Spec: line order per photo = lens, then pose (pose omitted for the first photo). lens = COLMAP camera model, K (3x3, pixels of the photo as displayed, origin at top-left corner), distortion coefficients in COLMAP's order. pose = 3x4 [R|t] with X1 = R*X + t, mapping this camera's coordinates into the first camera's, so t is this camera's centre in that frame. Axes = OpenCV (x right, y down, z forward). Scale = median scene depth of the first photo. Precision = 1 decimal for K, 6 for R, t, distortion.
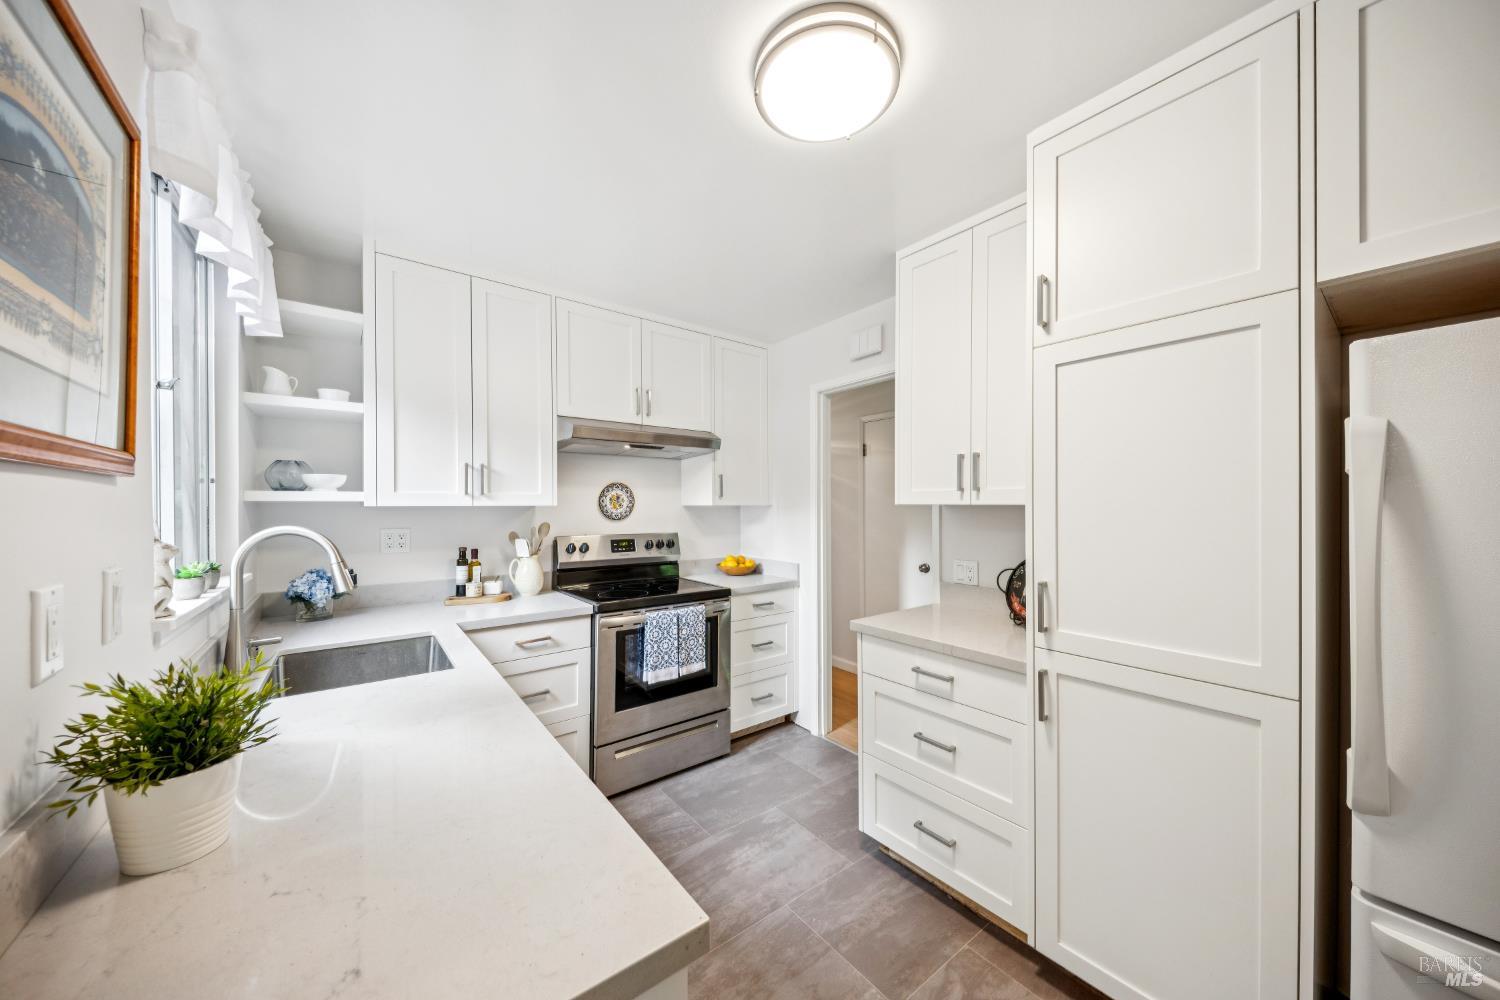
lens RADIAL K [[508.5, 0, 744.4], [0, 508.5, 502.8], [0, 0, 1]] dist [0.021731, -0.000584]
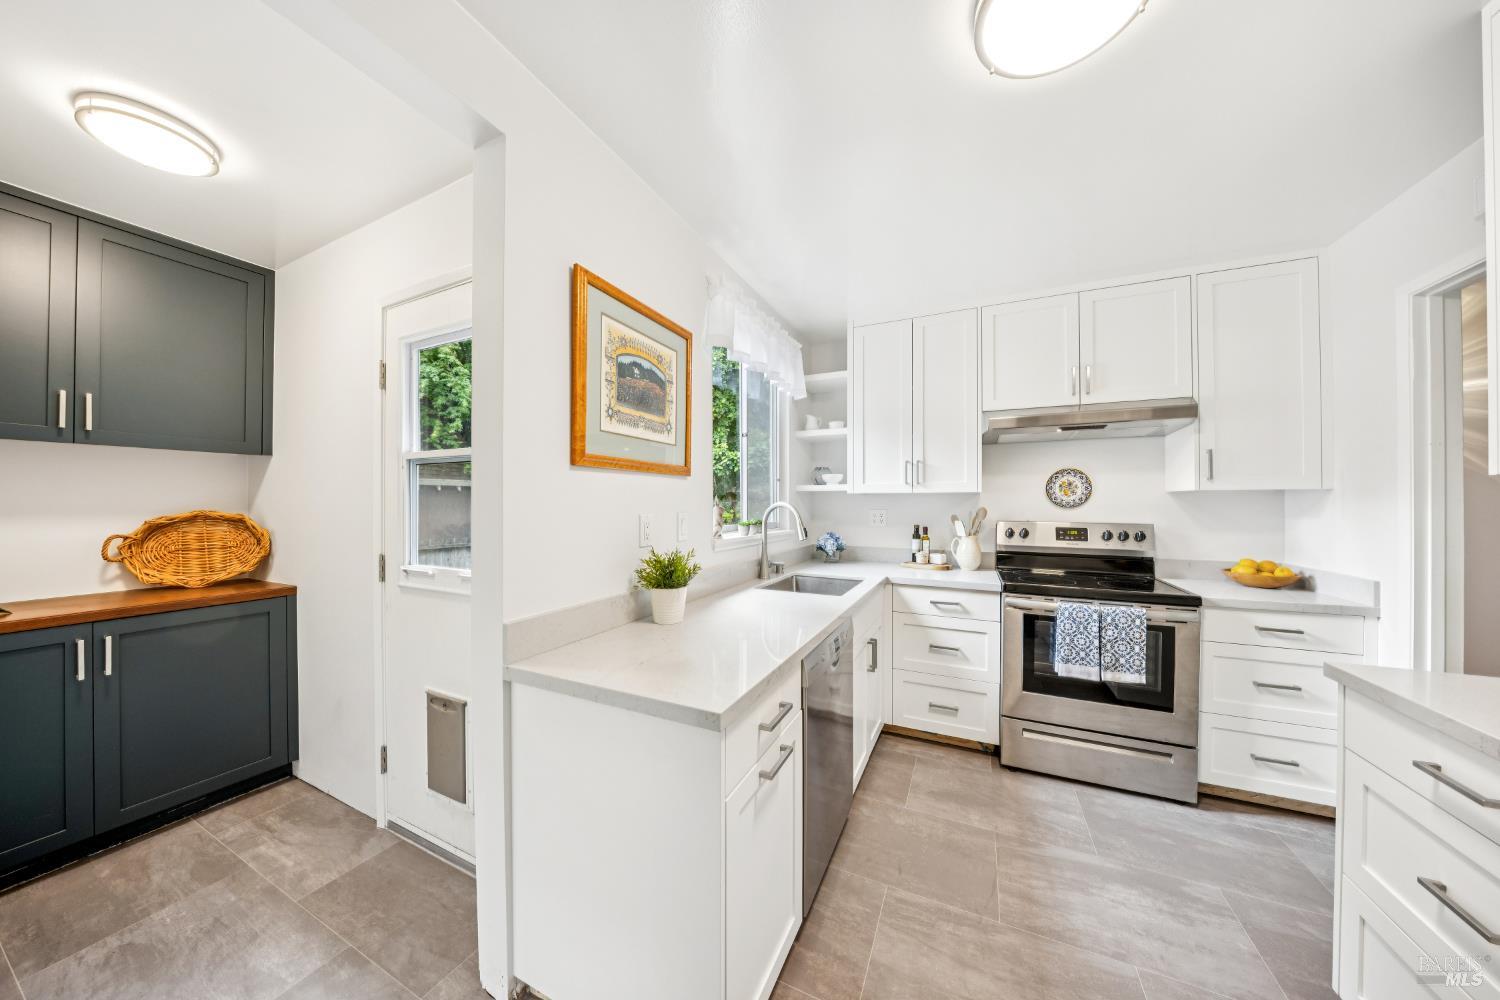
lens RADIAL K [[463.4, 0, 752.0], [0, 463.4, 499.4], [0, 0, 1]] dist [-0.017171, -0.000742]
pose [[0.457434, -0.006027, -0.889223, 0.322252], [0.003960, 0.999981, -0.004741, 0.026313], [0.889235, -0.001352, 0.457449, 0.093665]]
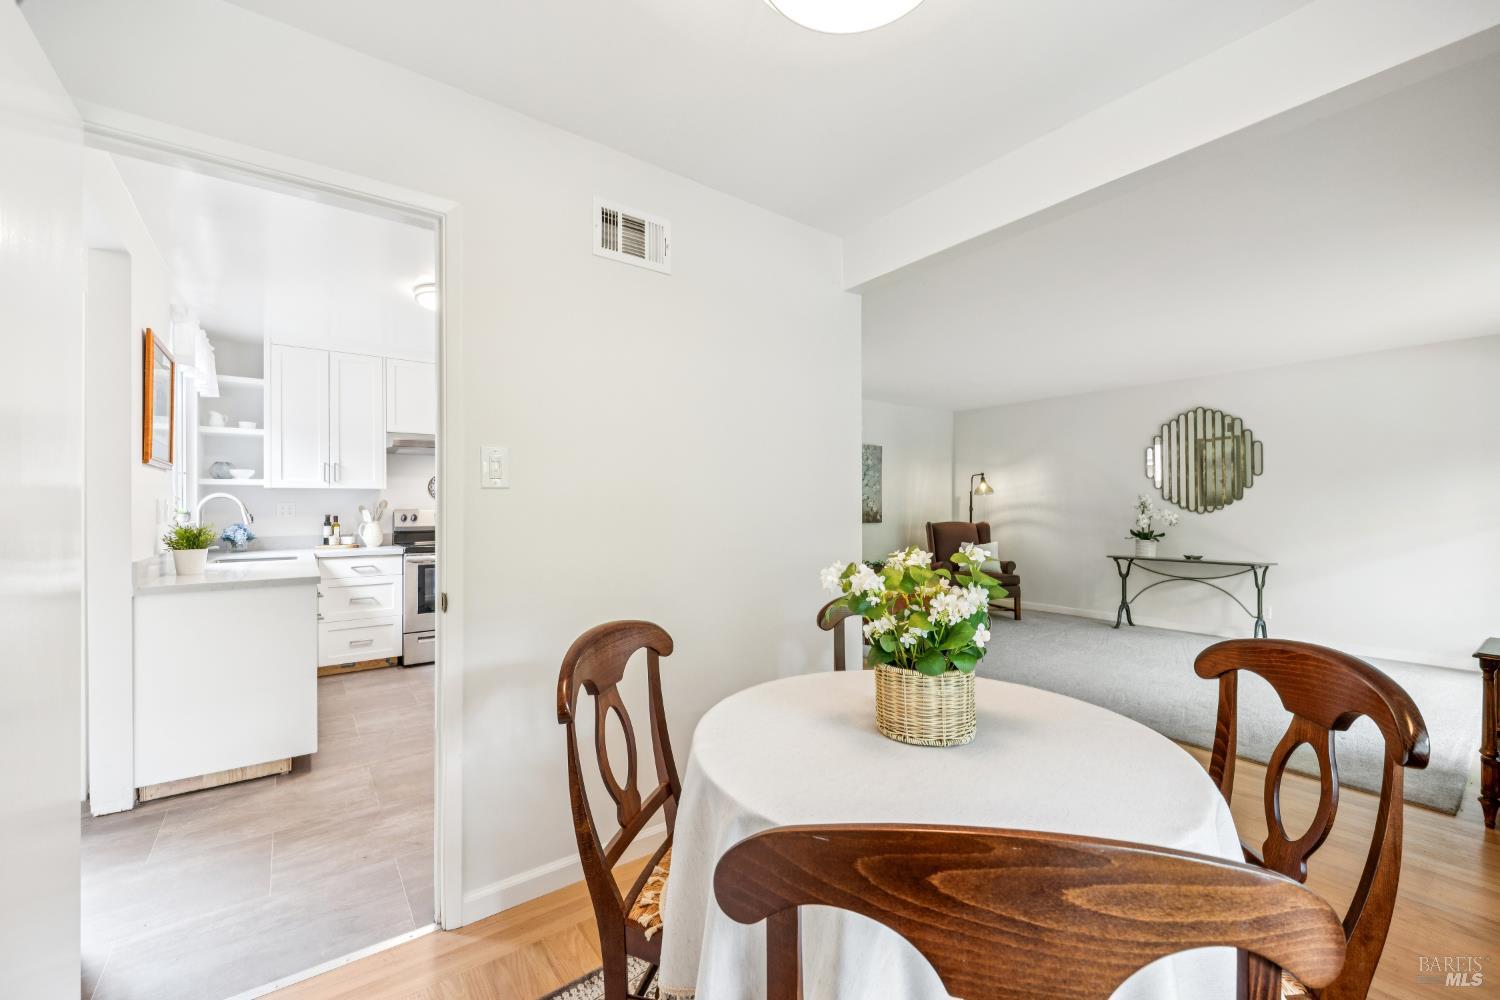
lens RADIAL K [[600.1, 0, 743.3], [0, 600.1, 499.8], [0, 0, 1]] dist [-0.003112, -0.000152]
pose [[0.999910, -0.004737, -0.012521, 0.813038], [0.004713, 0.999987, -0.001934, 0.052576], [0.012530, 0.001875, 0.999920, -0.900855]]
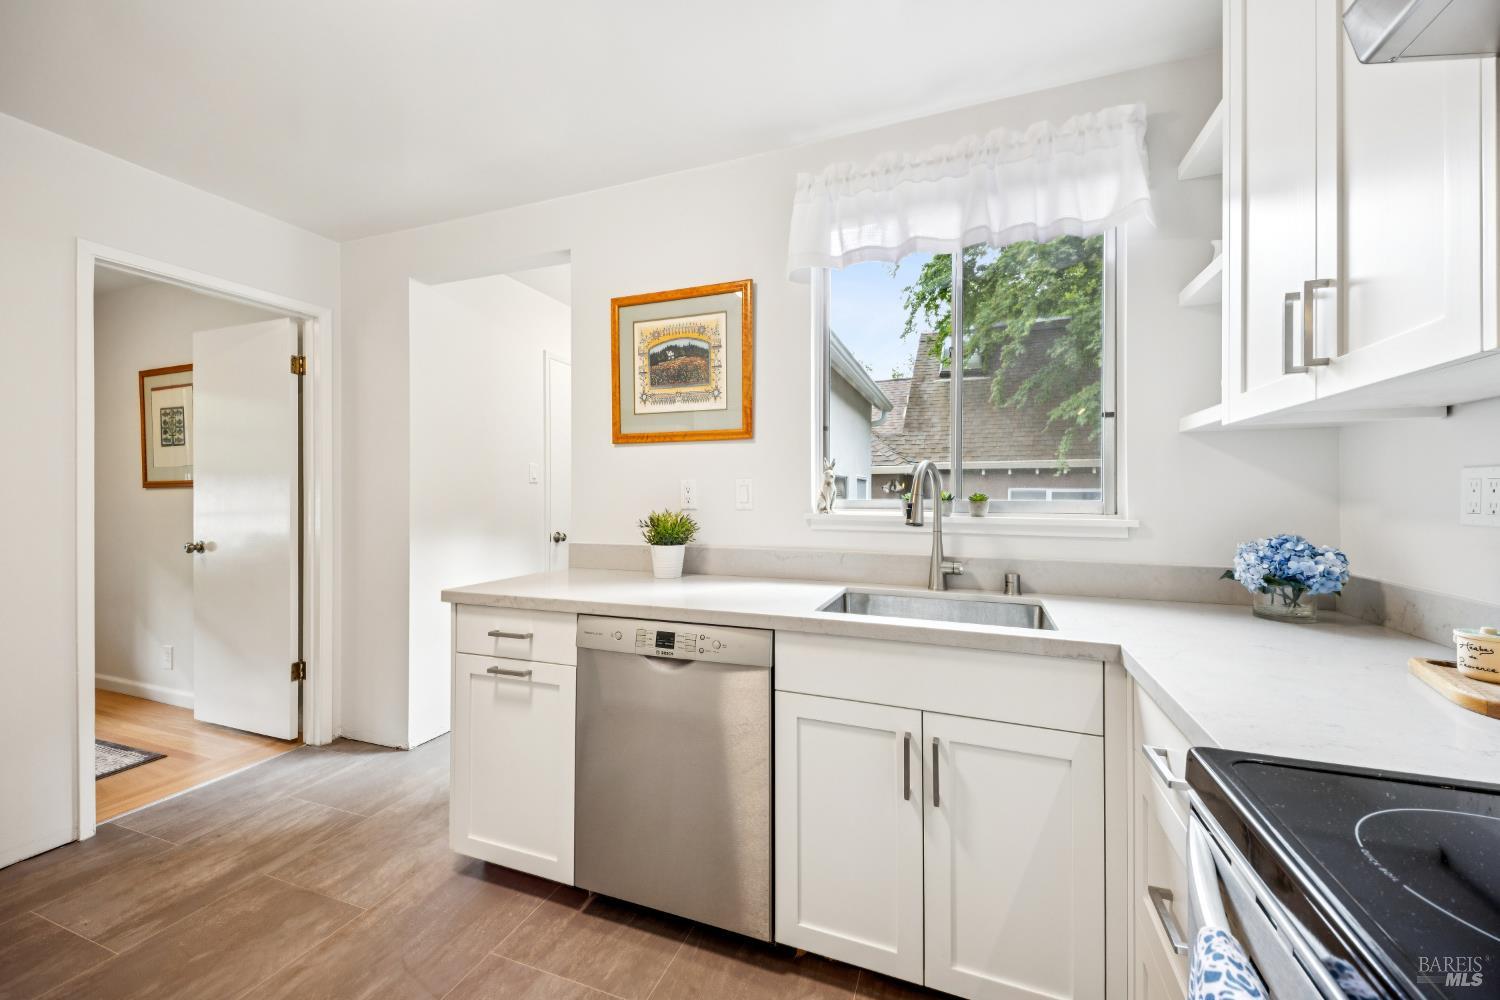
lens RADIAL K [[588.3, 0, 757.9], [0, 588.3, 497.3], [0, 0, 1]] dist [0.019194, -0.007409]
pose [[-0.851055, -0.005553, -0.525046, 0.039667], [-0.000104, 0.999946, -0.010407, 0.080707], [0.525076, -0.008802, -0.851010, 1.124265]]
